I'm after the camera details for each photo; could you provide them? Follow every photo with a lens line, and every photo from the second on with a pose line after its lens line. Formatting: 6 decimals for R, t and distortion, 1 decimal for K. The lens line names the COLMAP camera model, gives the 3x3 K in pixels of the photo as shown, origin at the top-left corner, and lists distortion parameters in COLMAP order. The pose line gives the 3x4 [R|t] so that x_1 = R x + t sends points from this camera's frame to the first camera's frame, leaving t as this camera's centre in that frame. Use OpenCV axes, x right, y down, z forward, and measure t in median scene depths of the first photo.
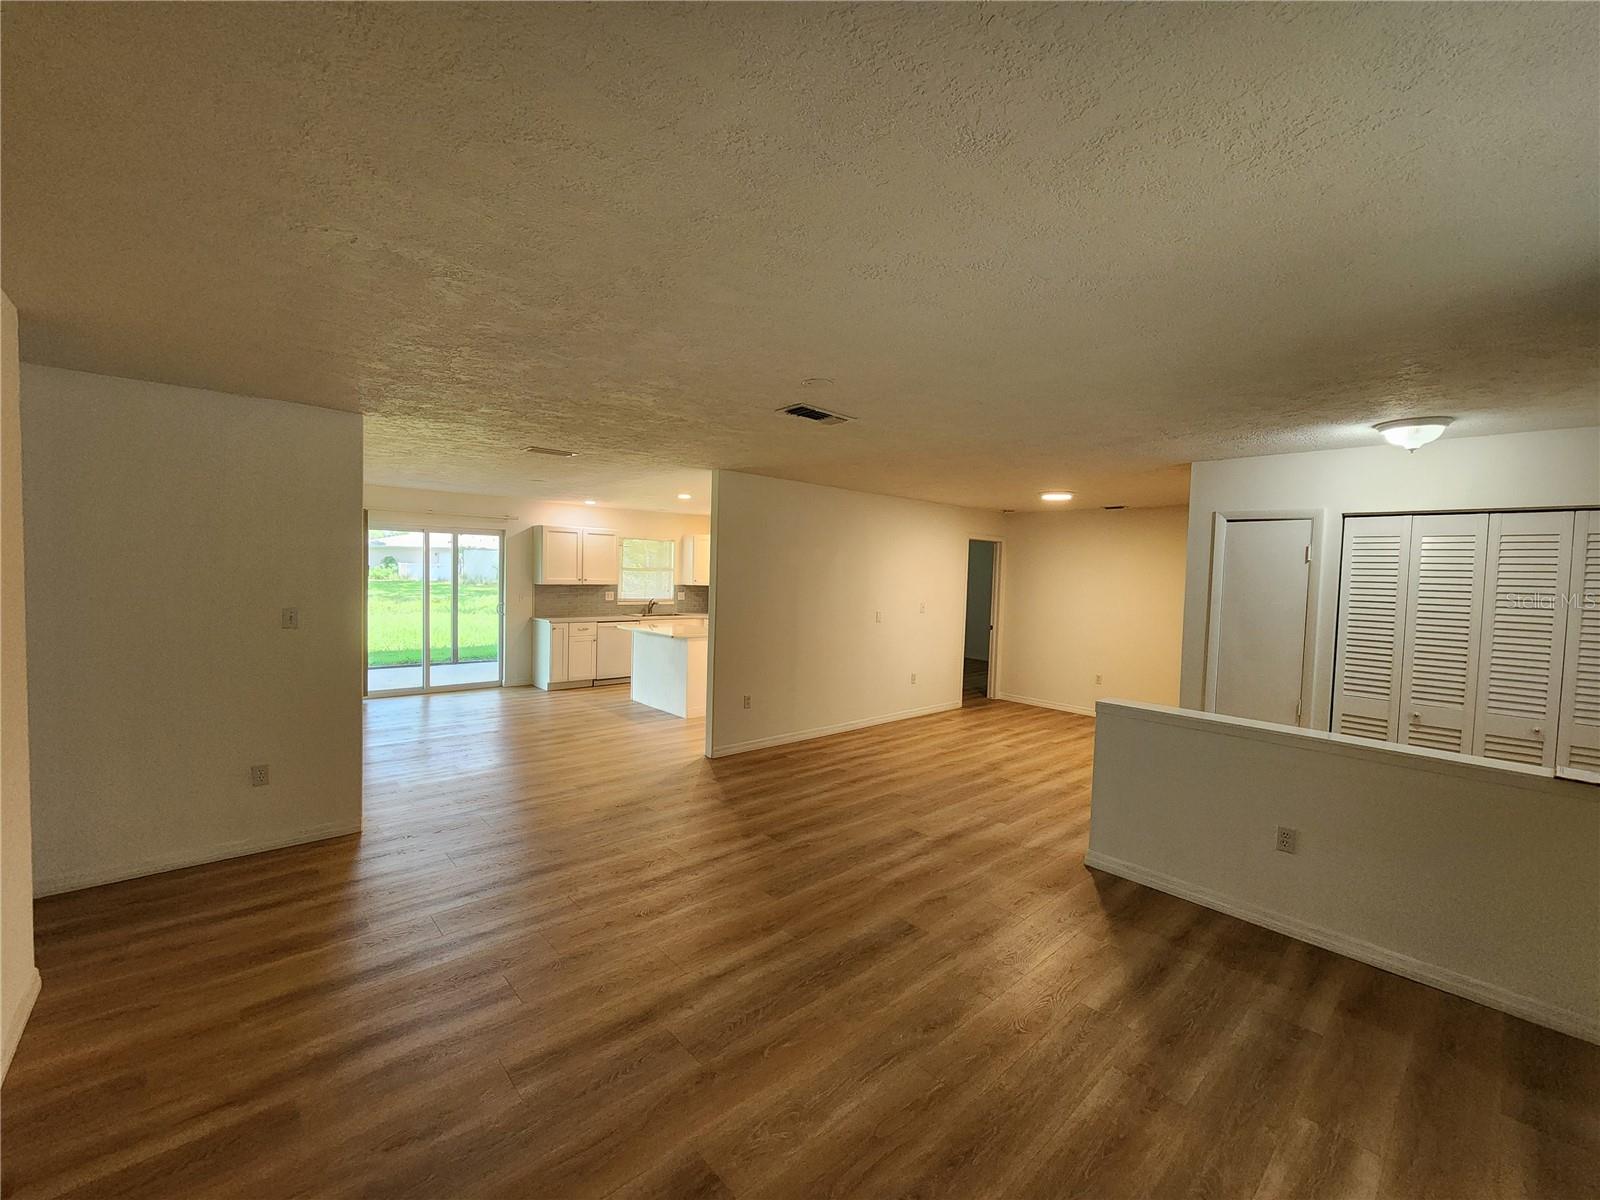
lens RADIAL K [[656.4, 0, 804.3], [0, 656.4, 601.5], [0, 0, 1]] dist [-0.000953, -0.001227]
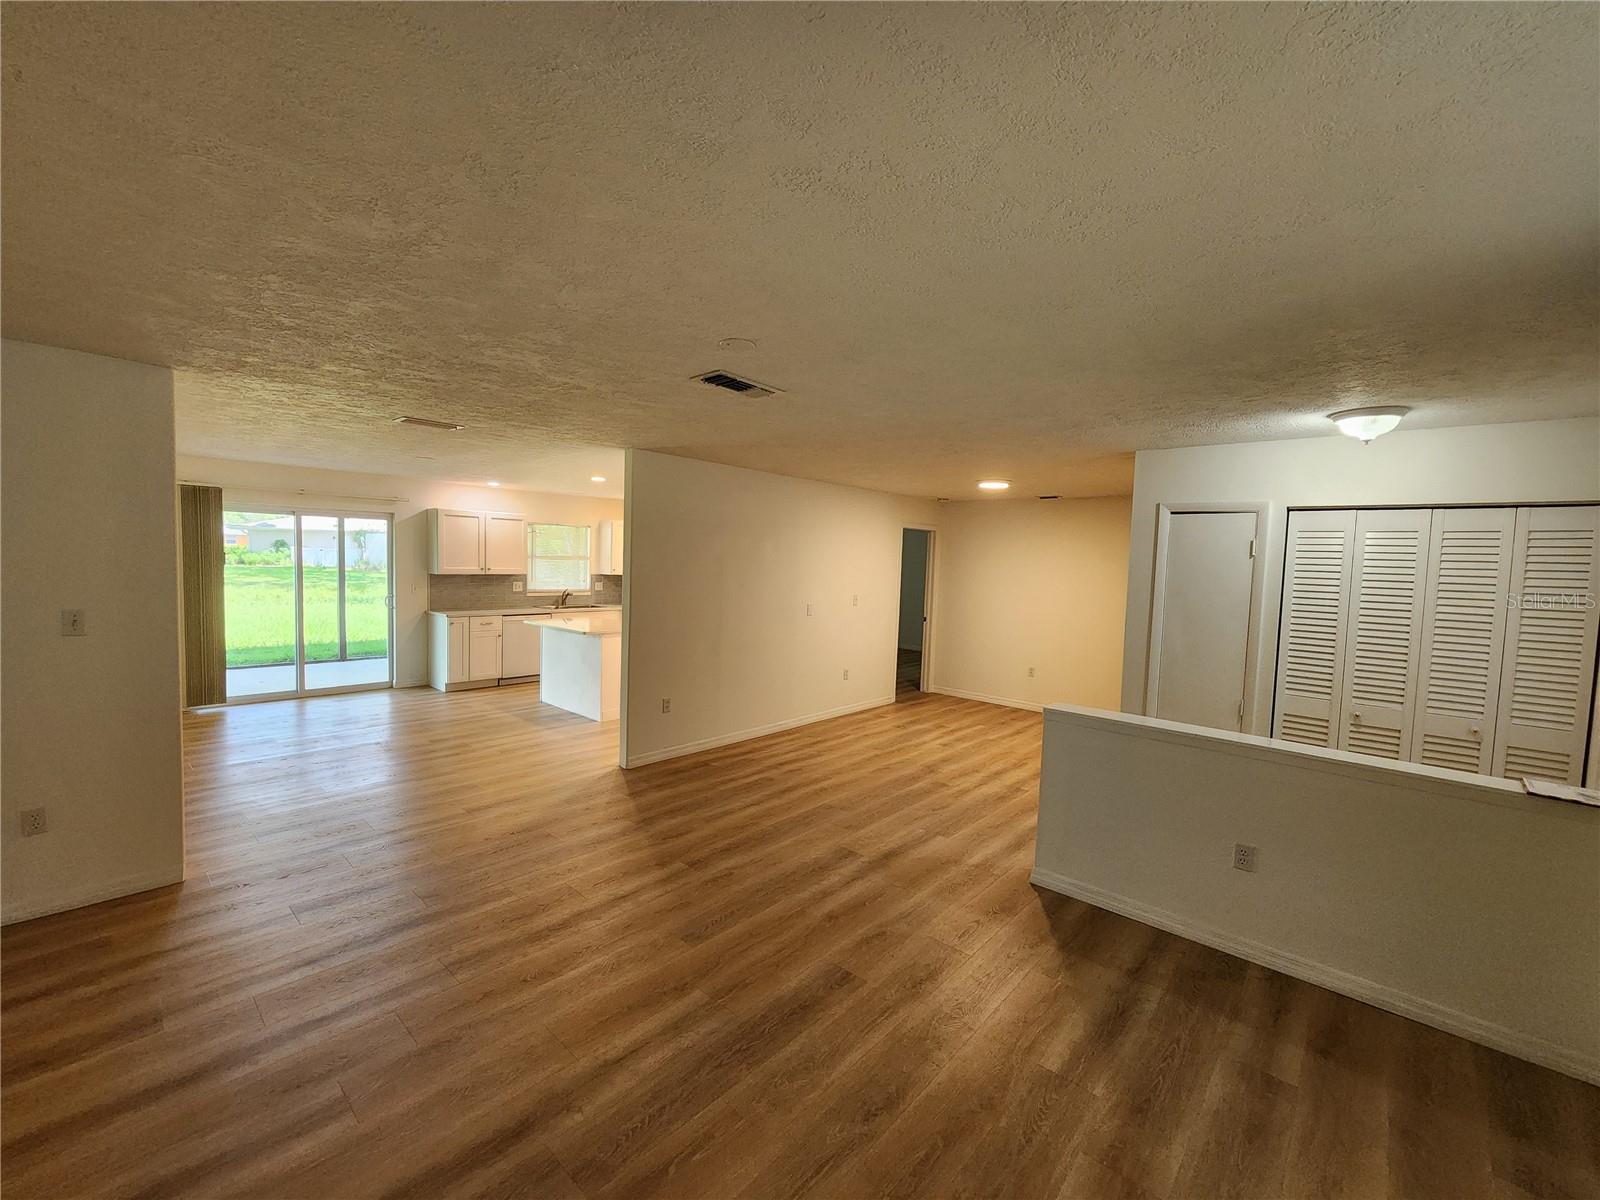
lens RADIAL K [[656.4, 0, 803.1], [0, 656.4, 601.5], [0, 0, 1]] dist [-0.000953, -0.001227]
pose [[0.994665, -0.002654, 0.103123, 0.011486], [0.000477, 0.999777, 0.021130, -0.015297], [-0.103156, -0.020968, 0.994444, 0.106744]]
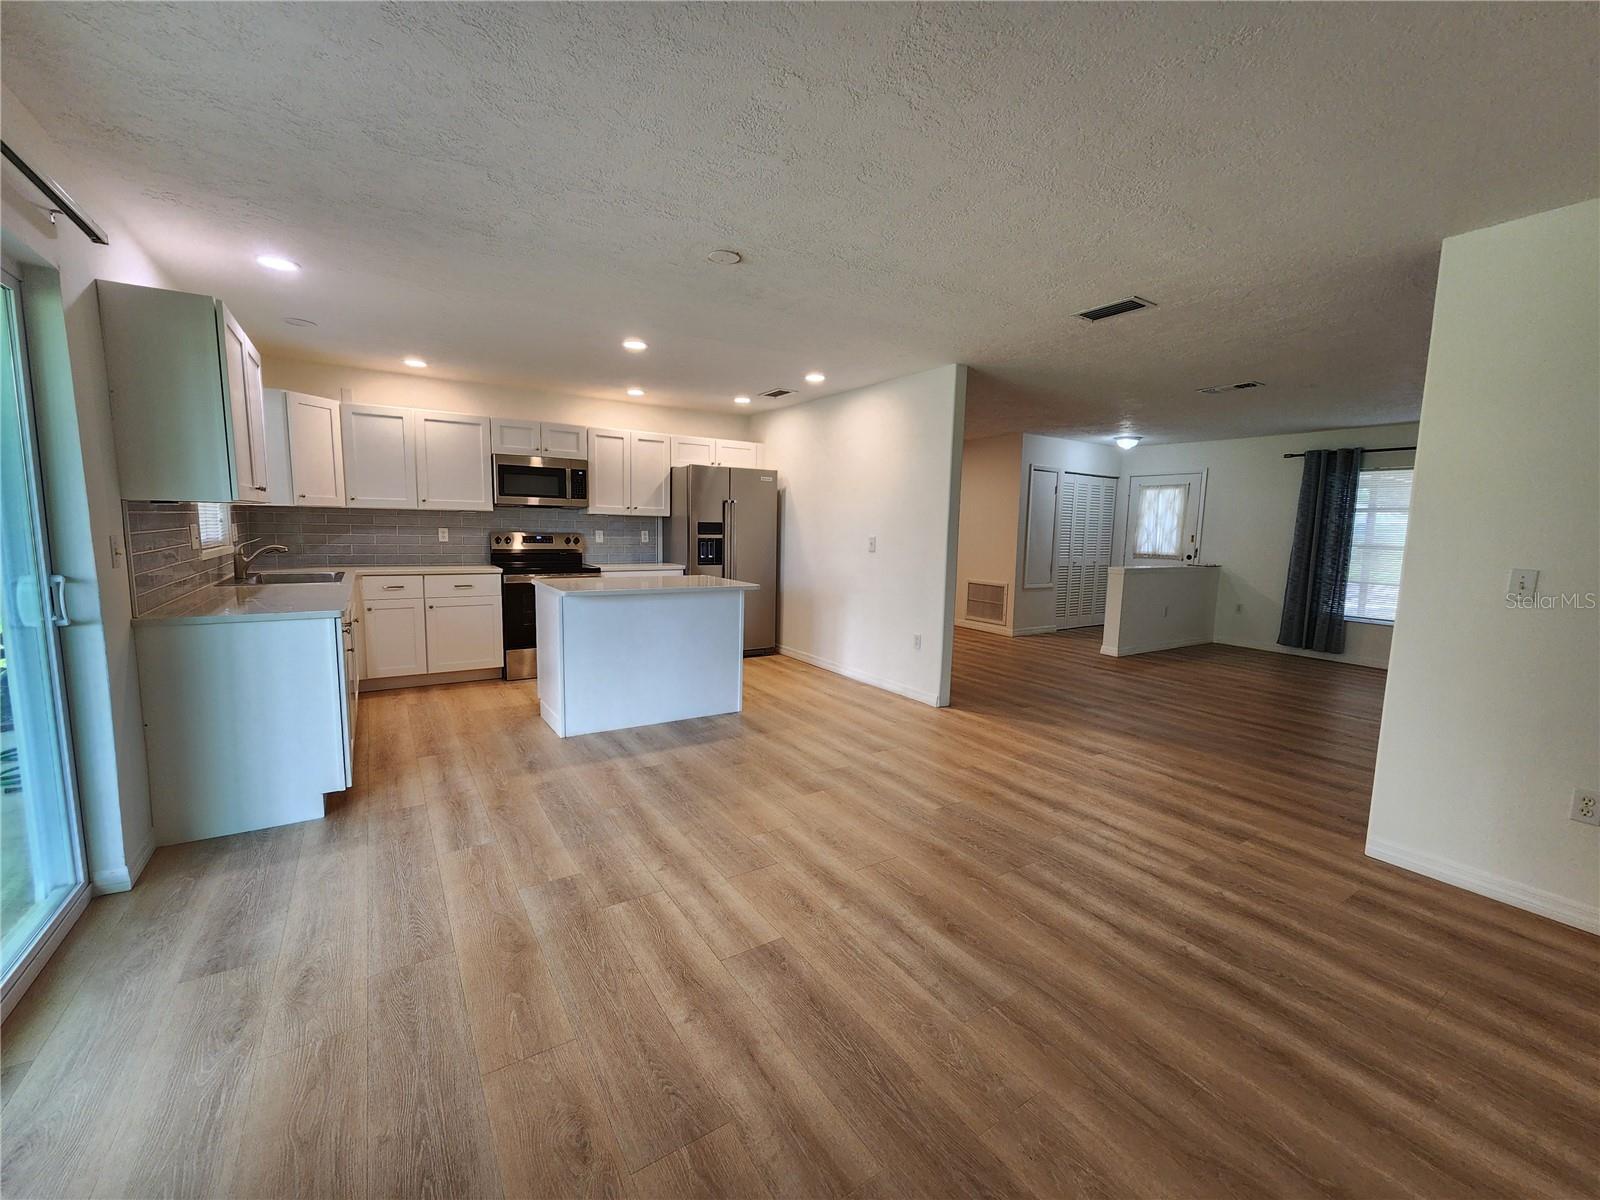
lens RADIAL K [[656.4, 0, 808.0], [0, 656.4, 600.6], [0, 0, 1]] dist [-0.000953, -0.001227]
pose [[0.157889, -0.141458, 0.977272, -1.356626], [0.025477, 0.989940, 0.139176, -0.034221], [-0.987128, 0.002924, 0.159905, 1.416725]]
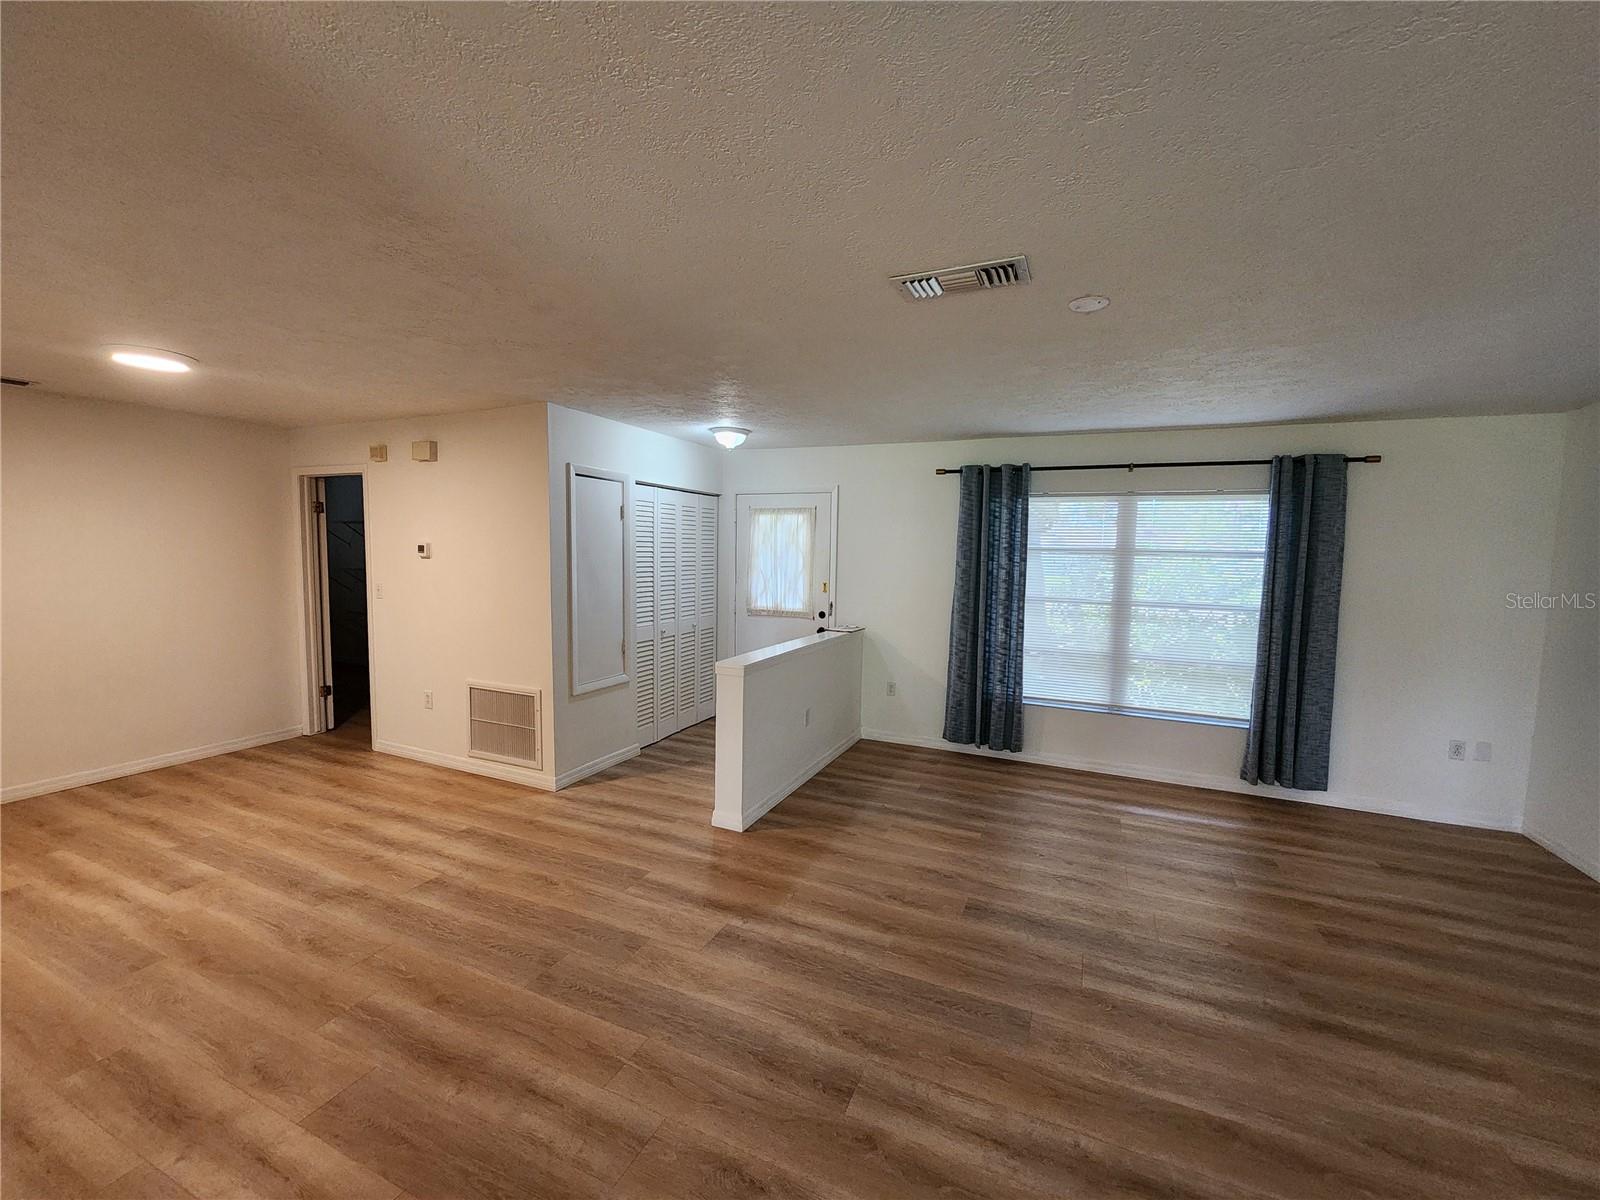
lens RADIAL K [[656.4, 0, 805.1], [0, 656.4, 601.0], [0, 0, 1]] dist [-0.000953, -0.001227]
pose [[-0.400553, -0.112061, 0.909395, -0.420222], [0.011391, 0.991807, 0.127233, -0.060051], [-0.916203, 0.061323, -0.395995, 1.159267]]
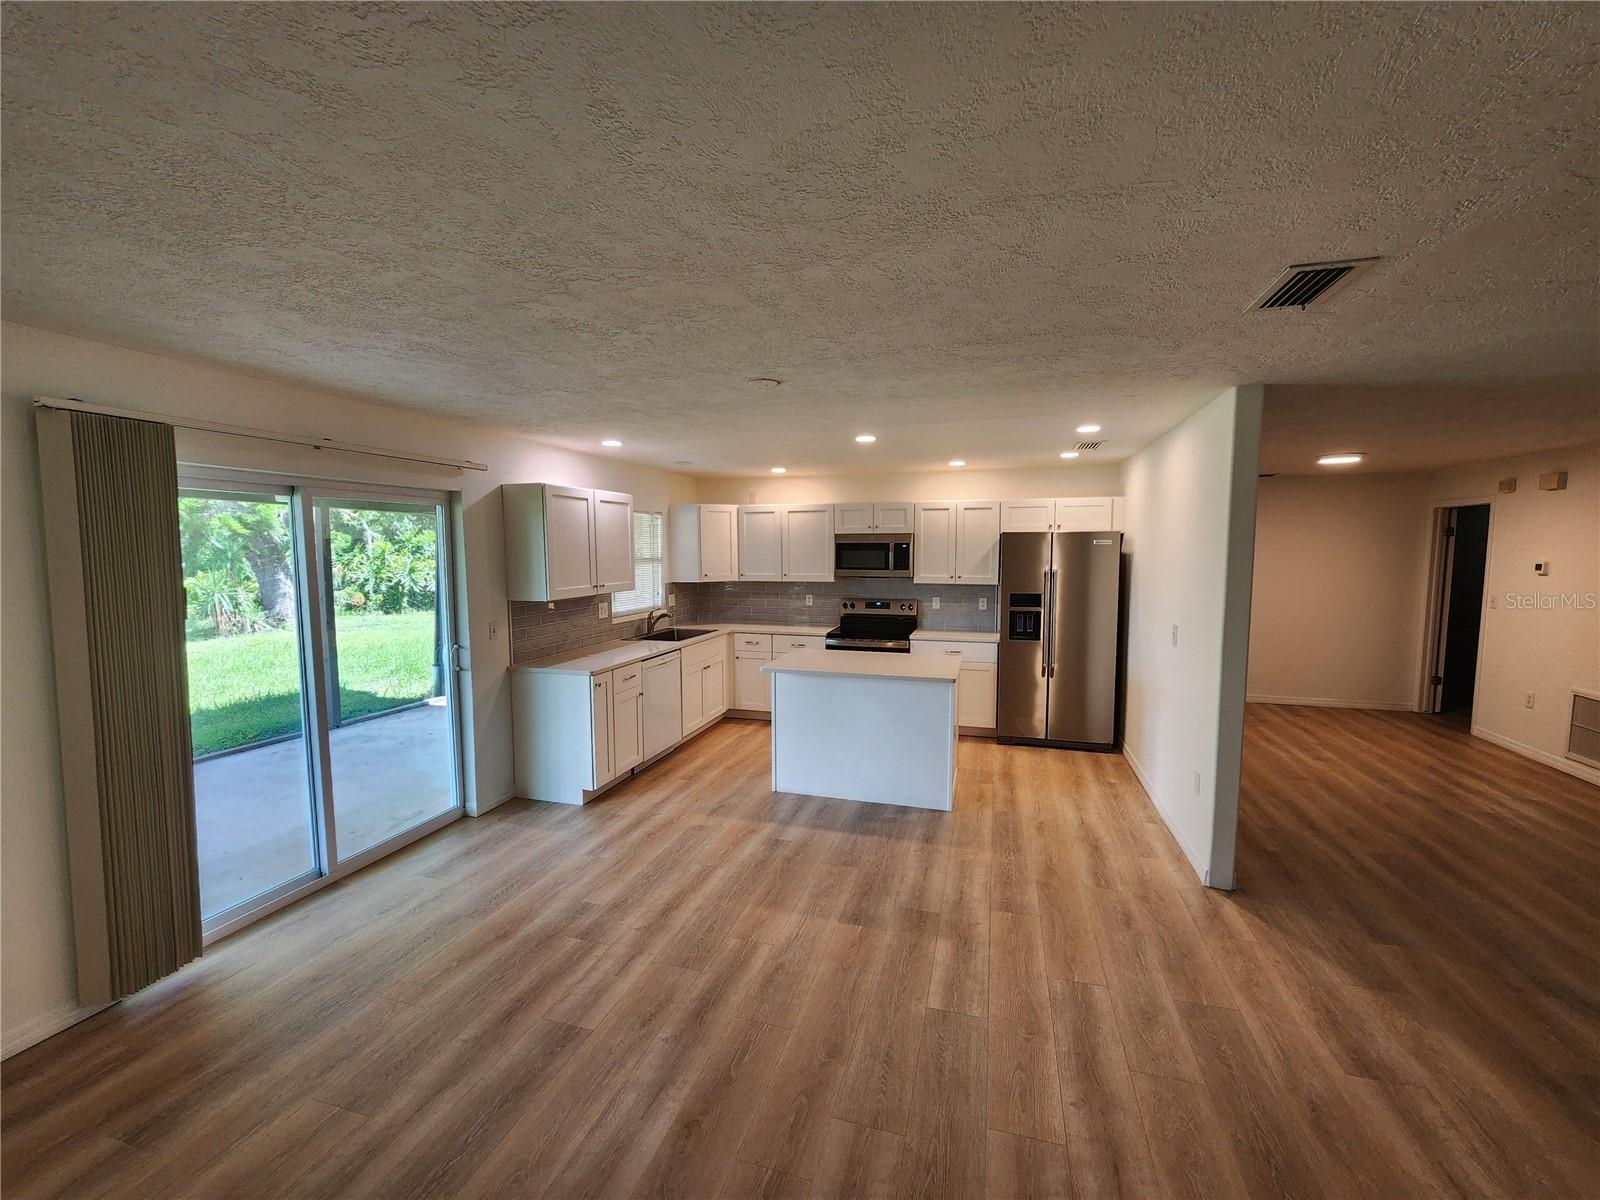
lens RADIAL K [[656.4, 0, 804.1], [0, 656.4, 601.6], [0, 0, 1]] dist [-0.000953, -0.001227]
pose [[0.855027, -0.073140, 0.513400, -1.007028], [0.050663, 0.997050, 0.057666, -0.092298], [-0.516103, -0.023296, 0.856210, 0.957854]]
